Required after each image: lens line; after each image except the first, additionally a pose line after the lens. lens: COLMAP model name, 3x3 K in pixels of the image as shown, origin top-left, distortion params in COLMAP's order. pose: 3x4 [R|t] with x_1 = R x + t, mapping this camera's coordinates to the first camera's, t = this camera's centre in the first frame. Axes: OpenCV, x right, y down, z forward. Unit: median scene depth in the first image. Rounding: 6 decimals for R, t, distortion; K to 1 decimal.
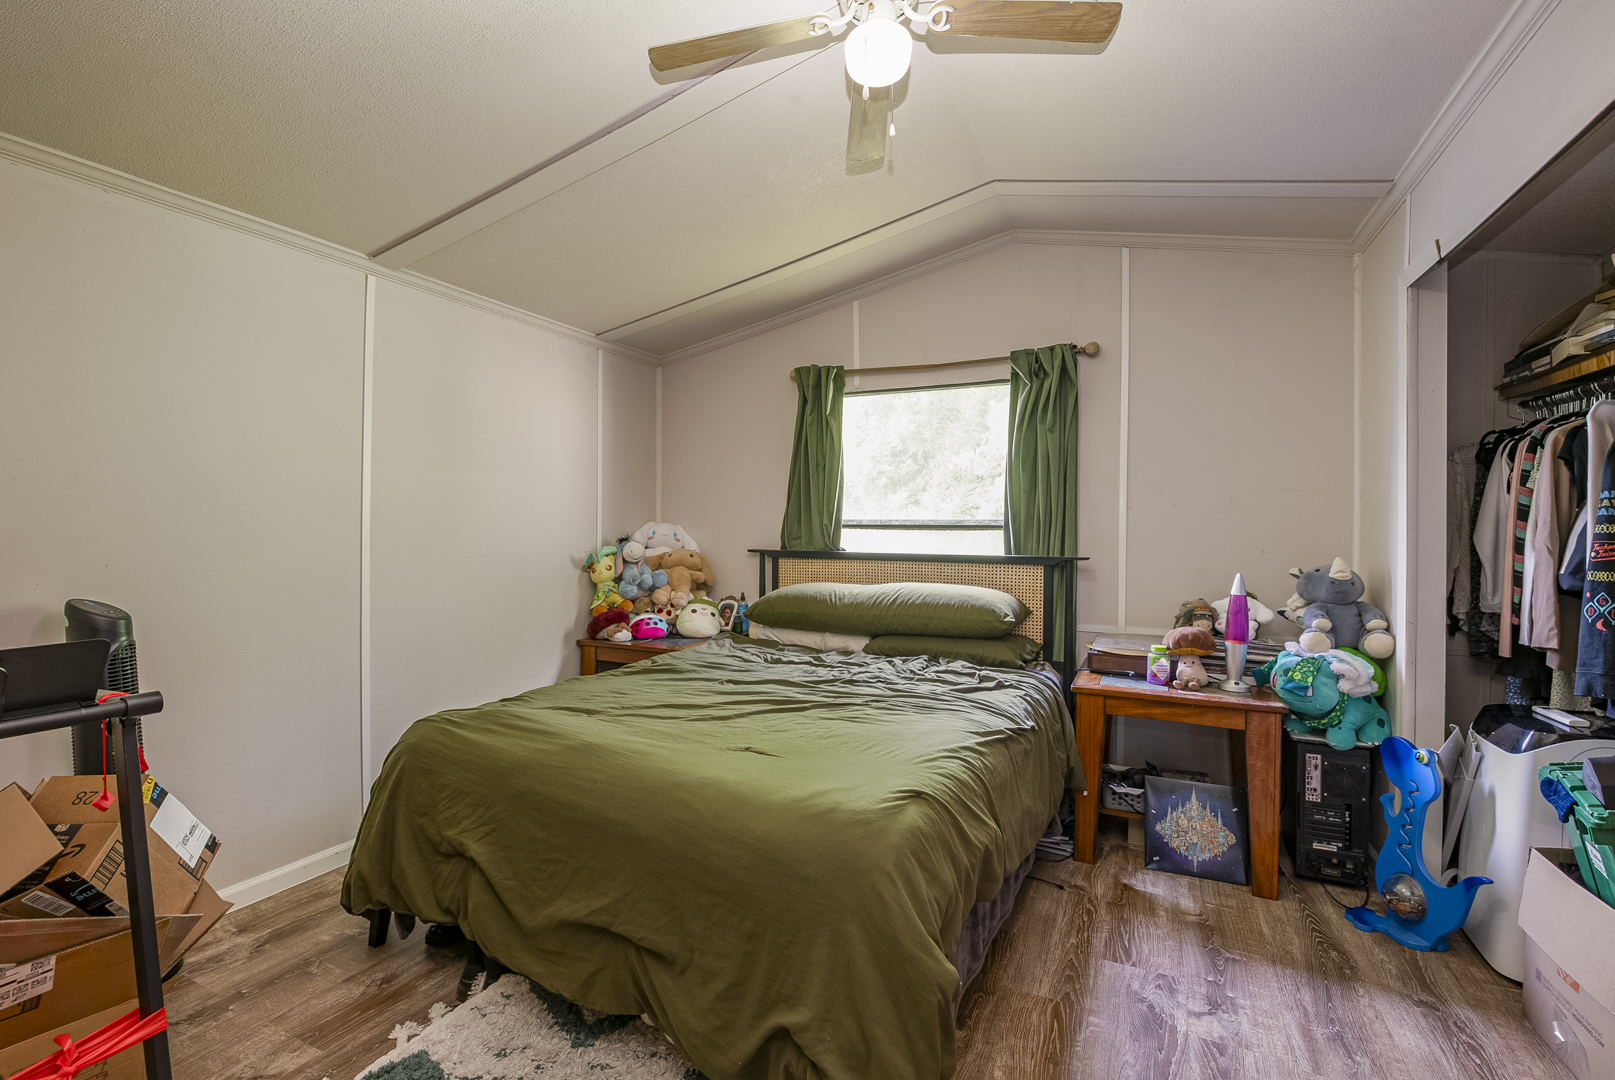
lens RADIAL K [[704.8, 0, 802.9], [0, 704.8, 531.2], [0, 0, 1]] dist [-0.010962, -0.005560]
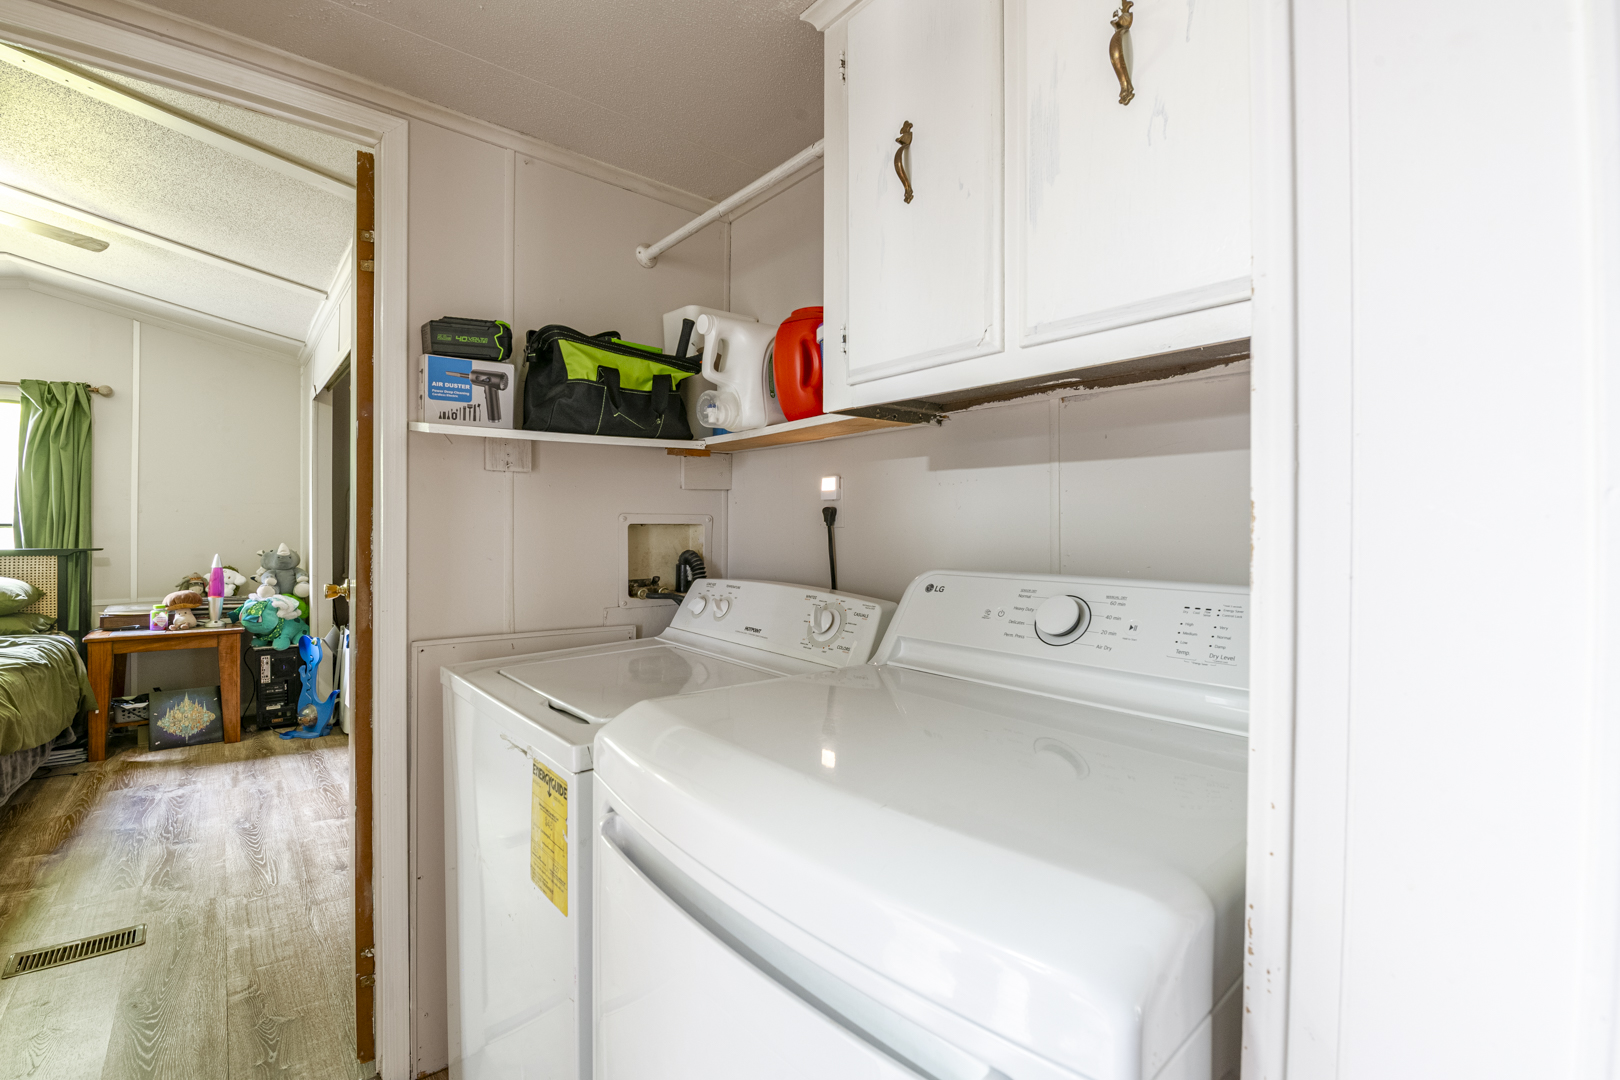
lens RADIAL K [[707.0, 0, 805.4], [0, 707.0, 531.2], [0, 0, 1]] dist [-0.010962, -0.005560]
pose [[0.415581, -0.007204, 0.909528, -0.283751], [0.003694, 0.999974, 0.006232, 0.001722], [-0.909549, 0.000770, 0.415597, -0.910394]]
